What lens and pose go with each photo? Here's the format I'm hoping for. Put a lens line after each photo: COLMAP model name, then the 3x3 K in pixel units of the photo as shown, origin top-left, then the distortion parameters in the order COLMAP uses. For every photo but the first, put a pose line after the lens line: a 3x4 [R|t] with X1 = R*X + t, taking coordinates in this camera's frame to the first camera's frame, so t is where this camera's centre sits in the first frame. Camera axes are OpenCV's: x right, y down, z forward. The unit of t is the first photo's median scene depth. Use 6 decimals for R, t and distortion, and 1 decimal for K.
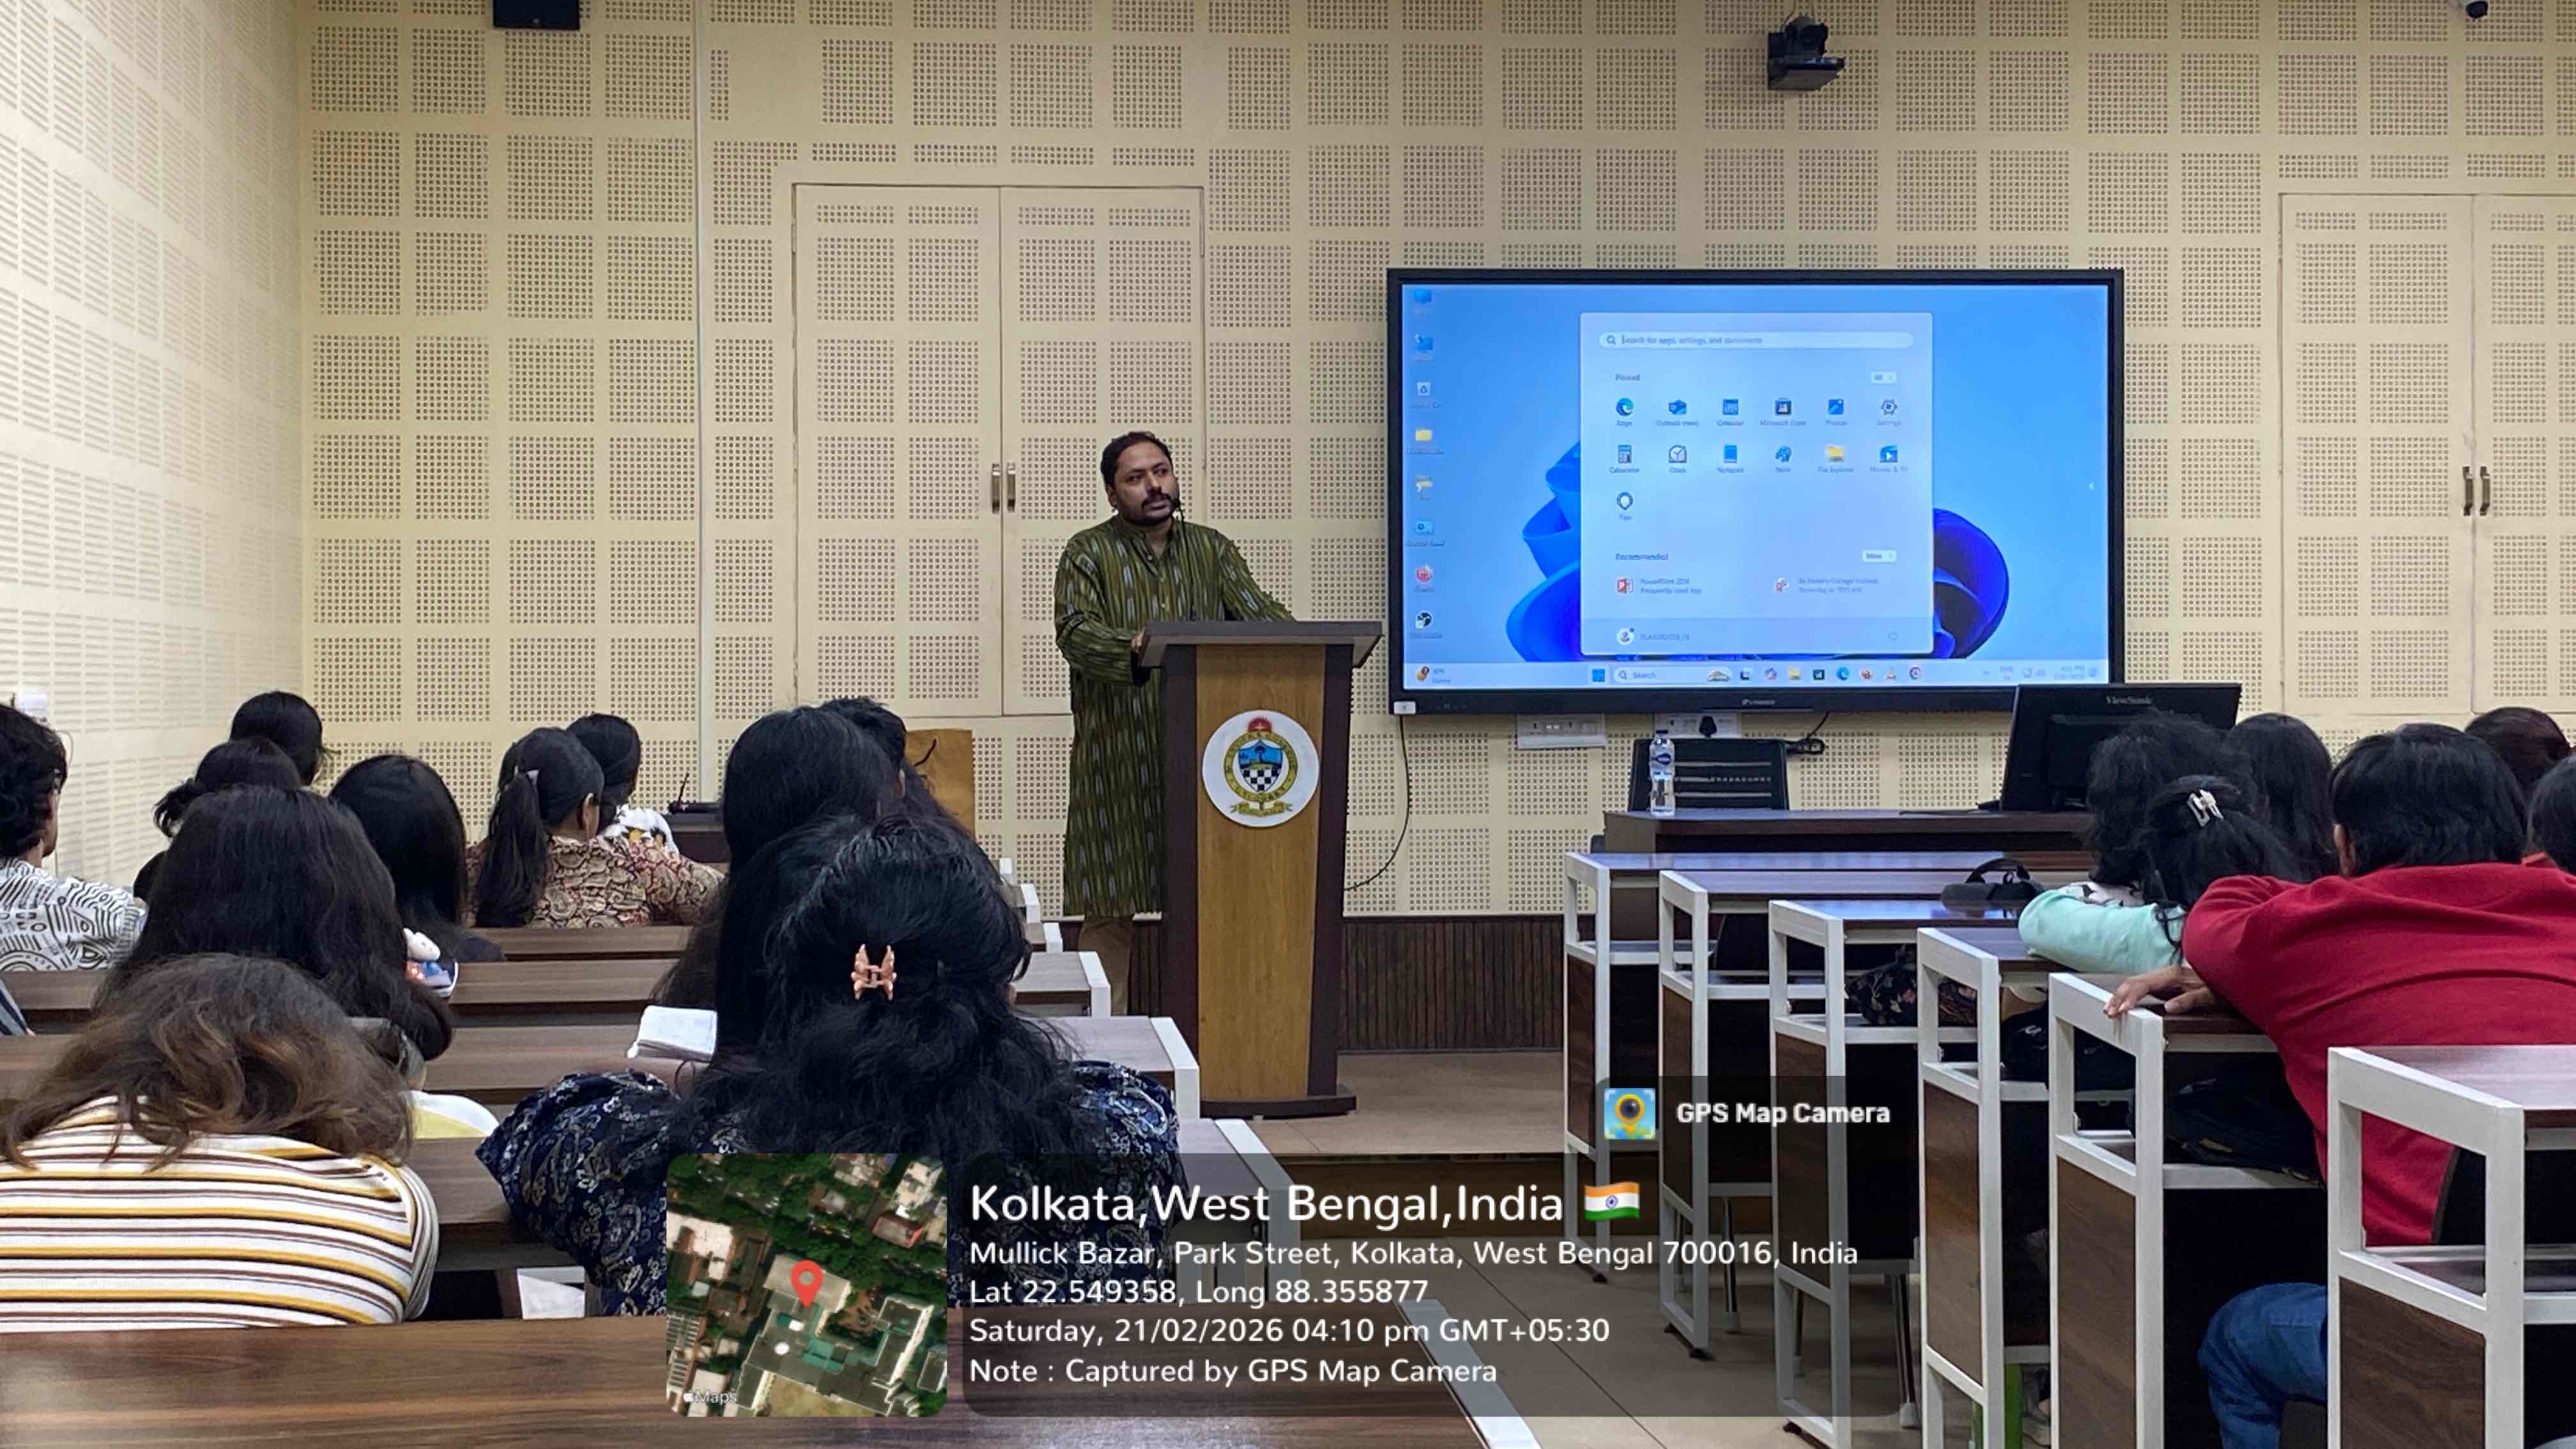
lens RADIAL K [[3776.7, 0, 1252.7], [0, 3776.7, 661.6], [0, 0, 1]] dist [0.229326, -0.773644]
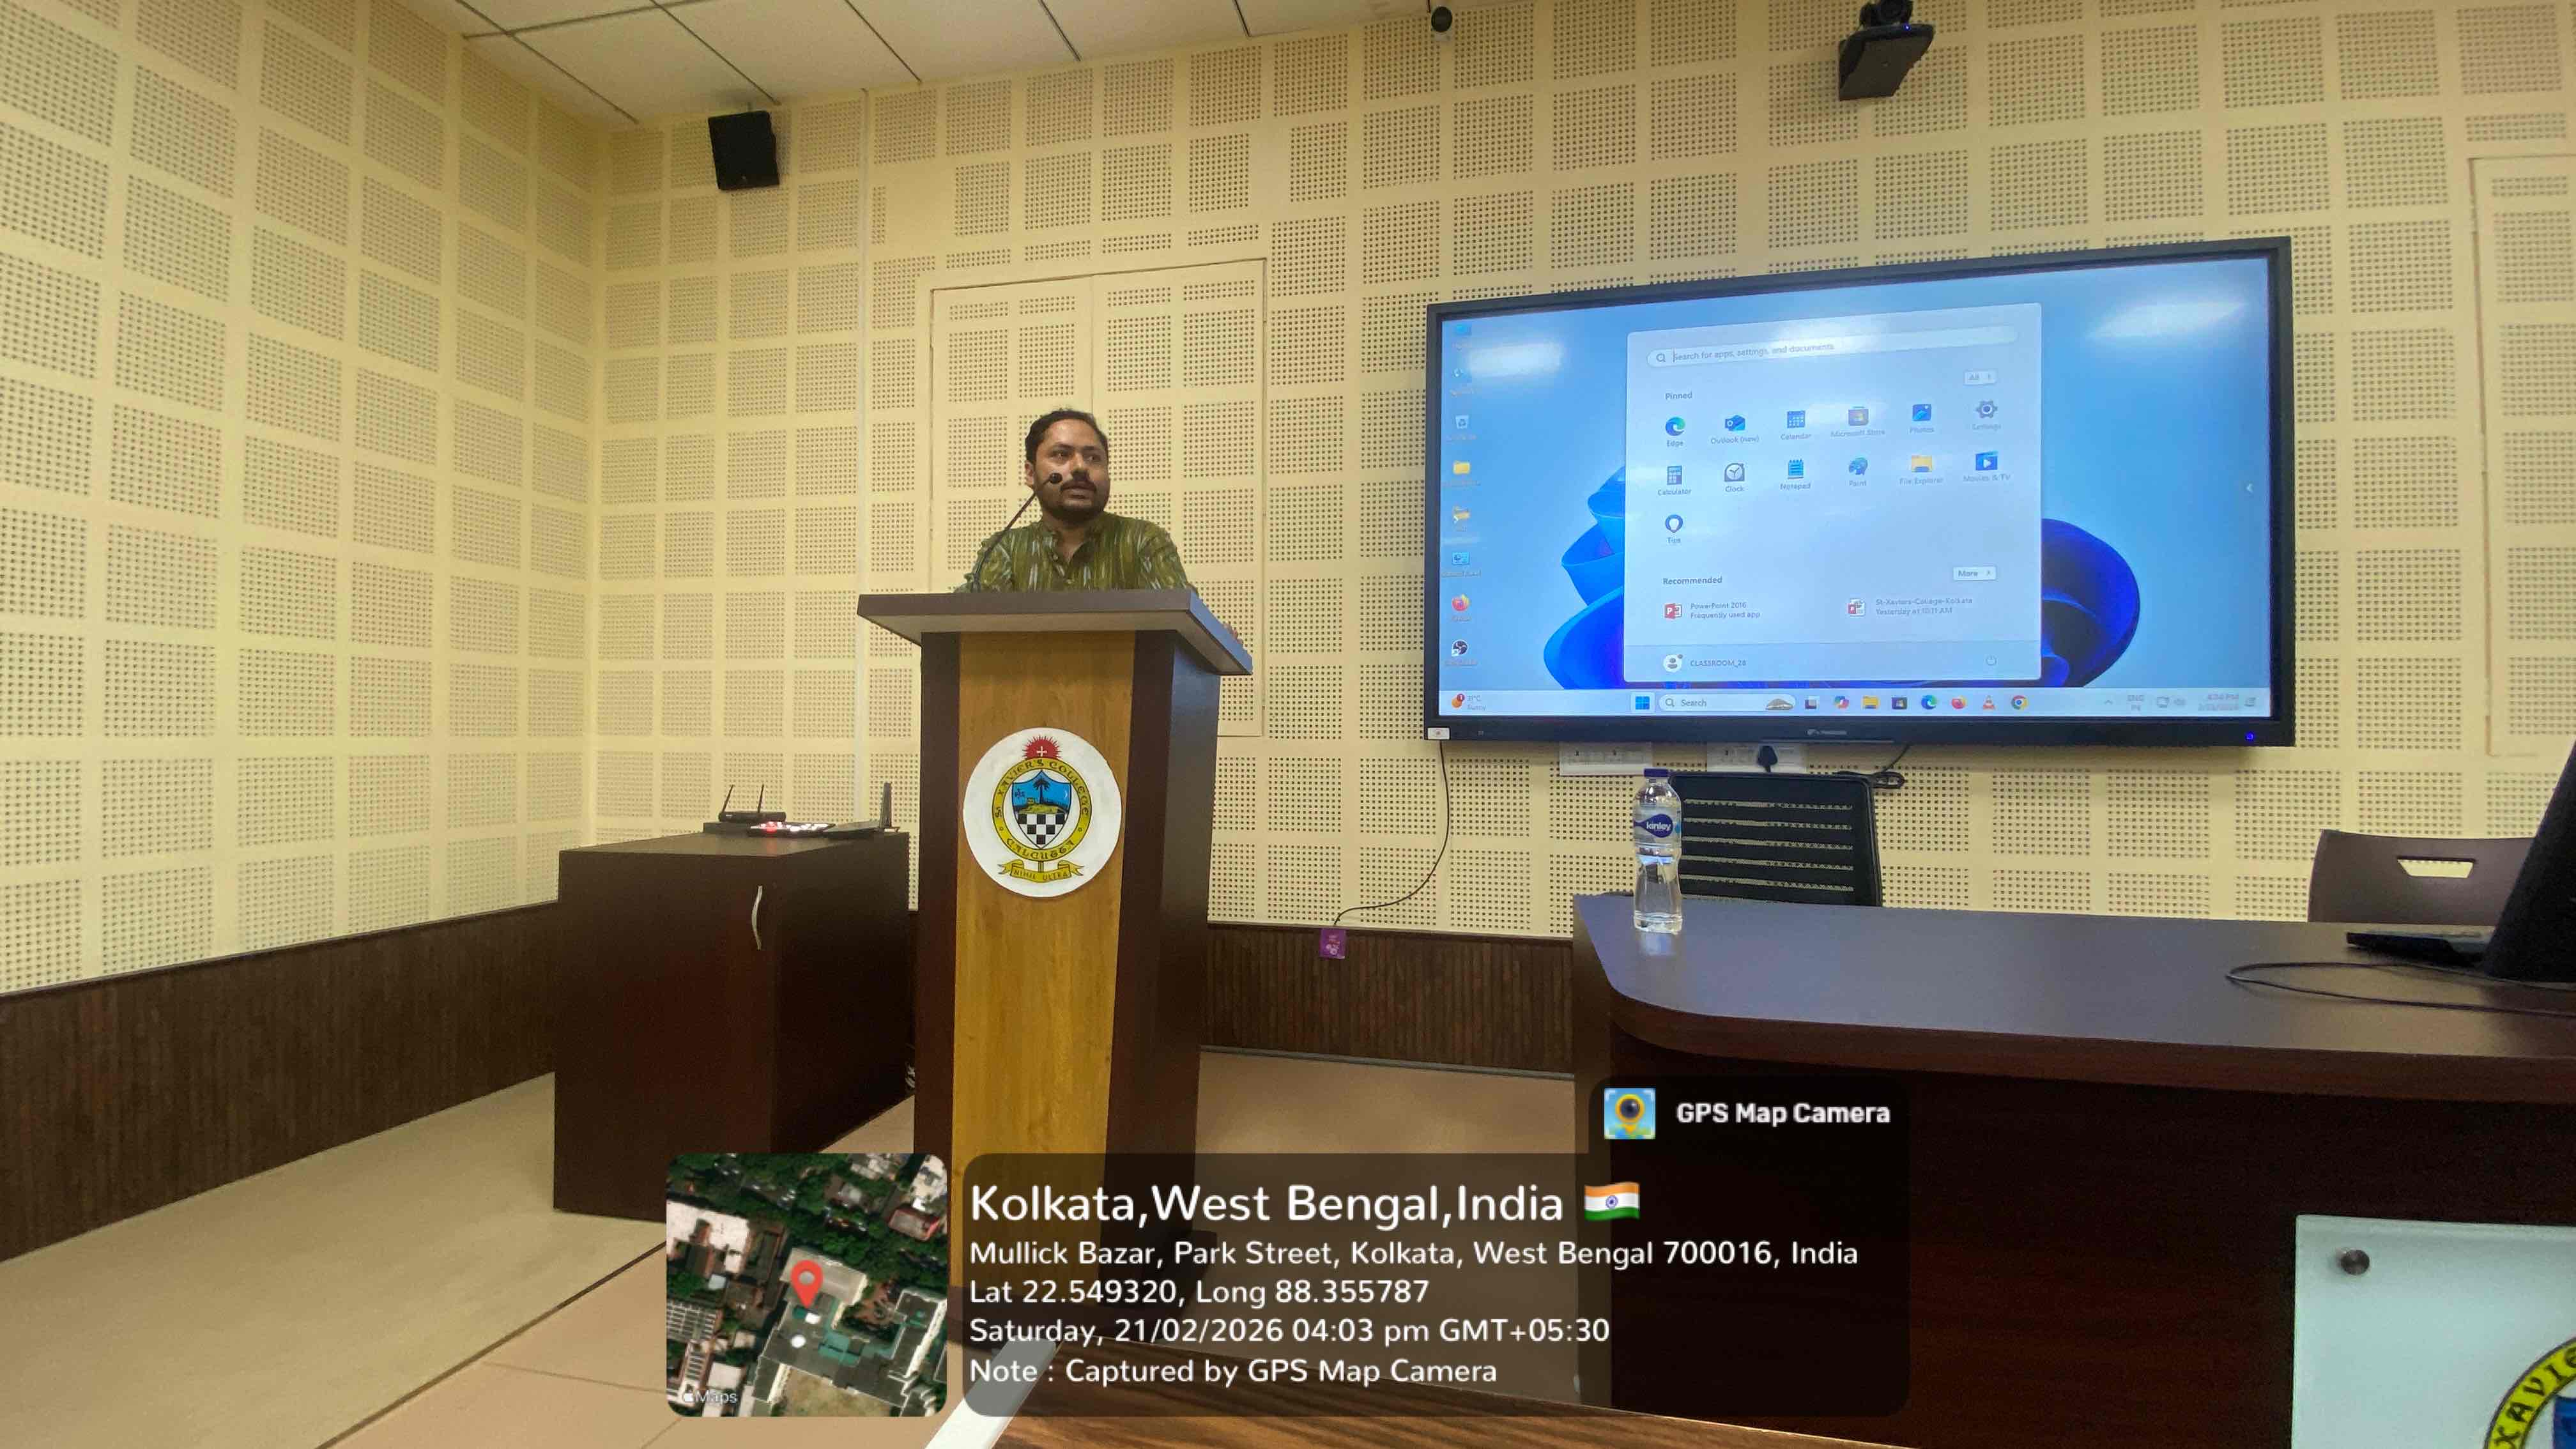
lens RADIAL K [[1037.9, 0, 1277.3], [0, 1037.9, 727.6], [0, 0, 1]] dist [0.030707, -0.027761]
pose [[0.946450, 0.009153, -0.322720, 0.090443], [-0.009199, 0.999957, 0.001381, 0.010721], [0.322719, 0.001661, 0.946494, 0.728206]]
